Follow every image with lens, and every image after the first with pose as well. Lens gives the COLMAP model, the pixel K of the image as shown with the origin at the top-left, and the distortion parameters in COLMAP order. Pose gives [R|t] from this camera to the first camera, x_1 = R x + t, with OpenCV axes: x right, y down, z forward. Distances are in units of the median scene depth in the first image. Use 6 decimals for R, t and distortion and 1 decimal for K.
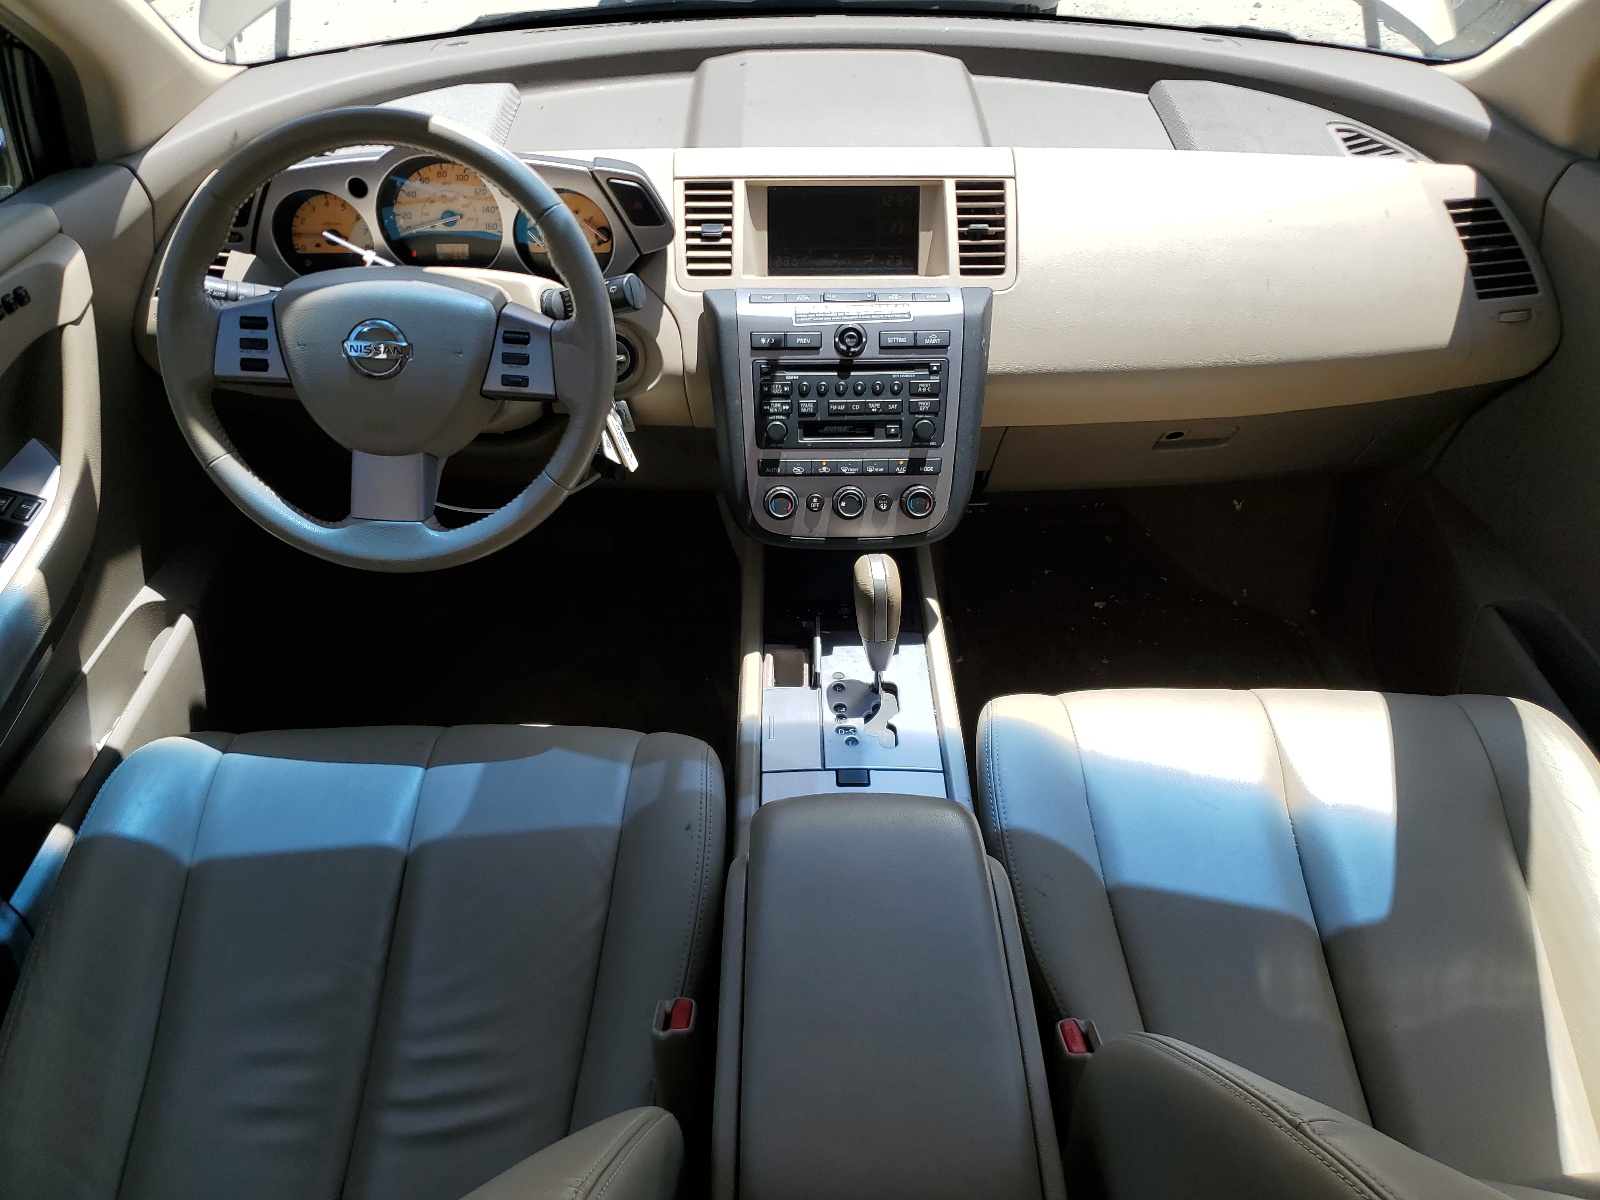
lens RADIAL K [[1229.0, 0, 800.0], [0, 1229.0, 600.0], [0, 0, 1]] dist [-0.005925, -0.002417]
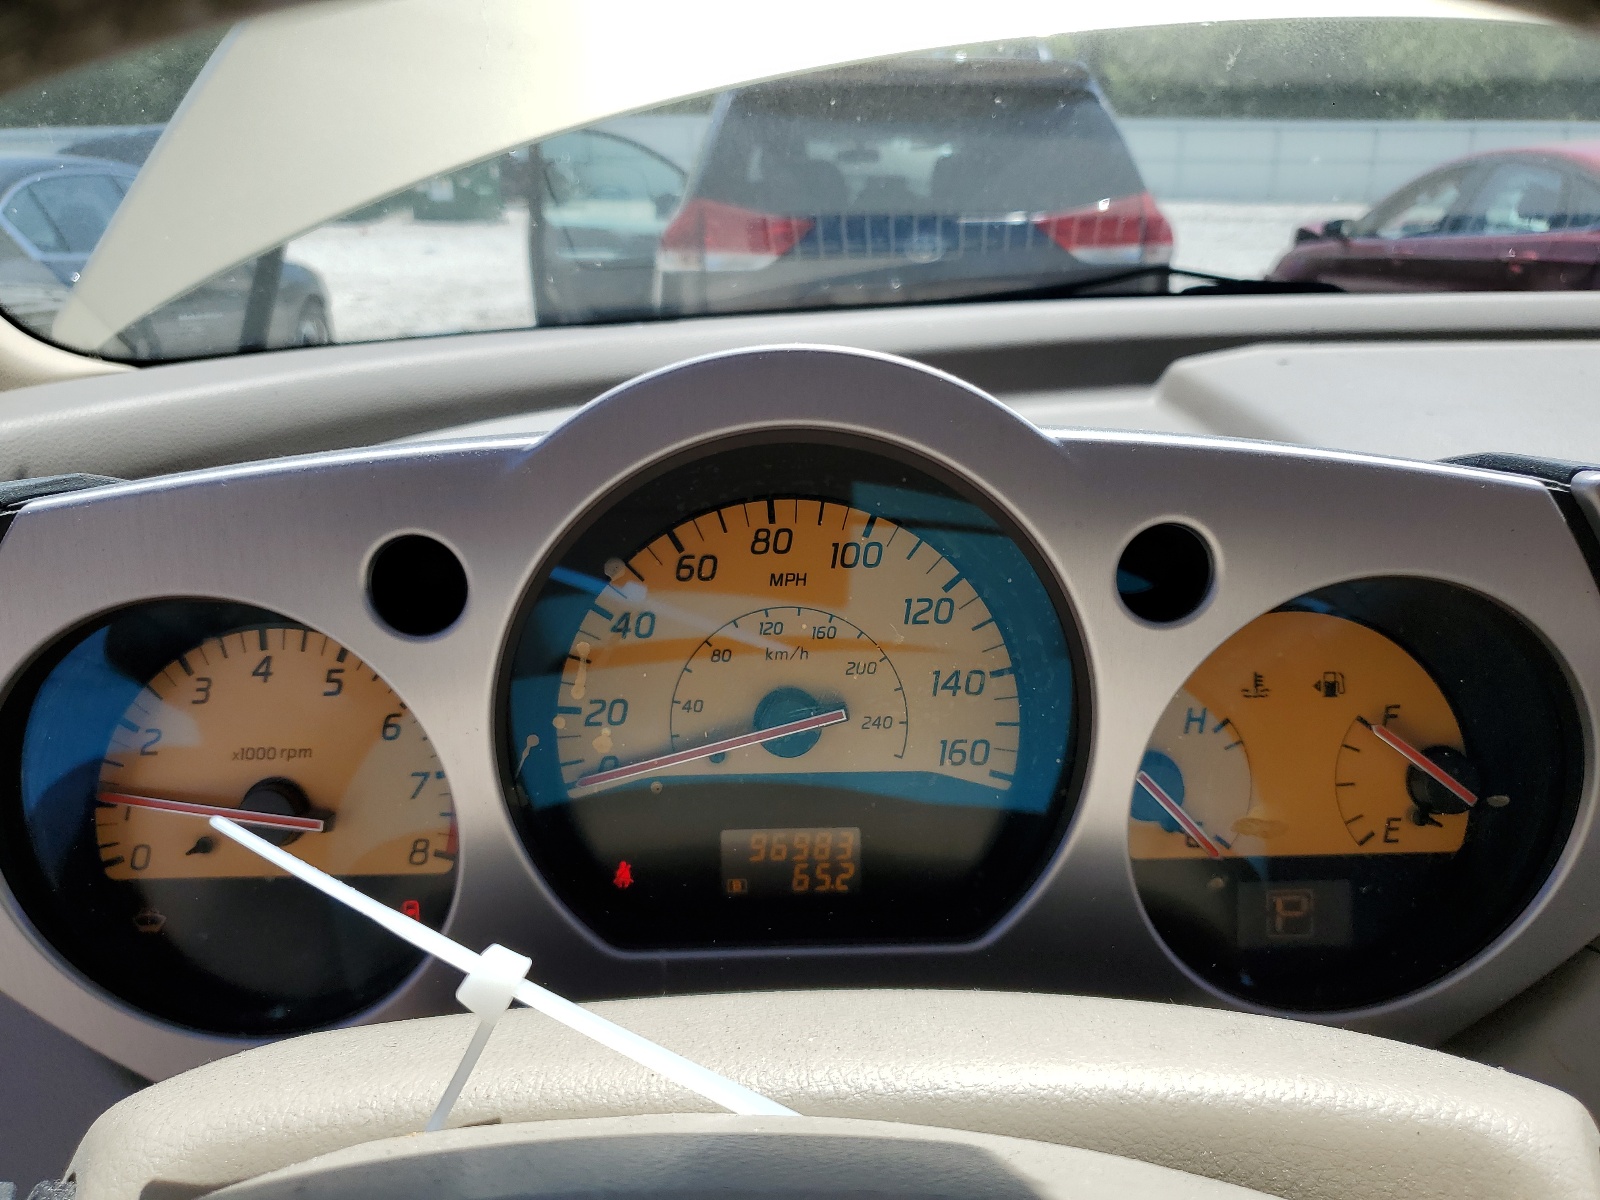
lens RADIAL K [[1229.0, 0, 800.0], [0, 1229.0, 600.0], [0, 0, 1]] dist [-0.005925, -0.002417]
pose [[0.999896, -0.014148, 0.002725, -0.284483], [0.014198, 0.935434, -0.353217, -0.250890], [0.002448, 0.353219, 0.935537, 0.776274]]
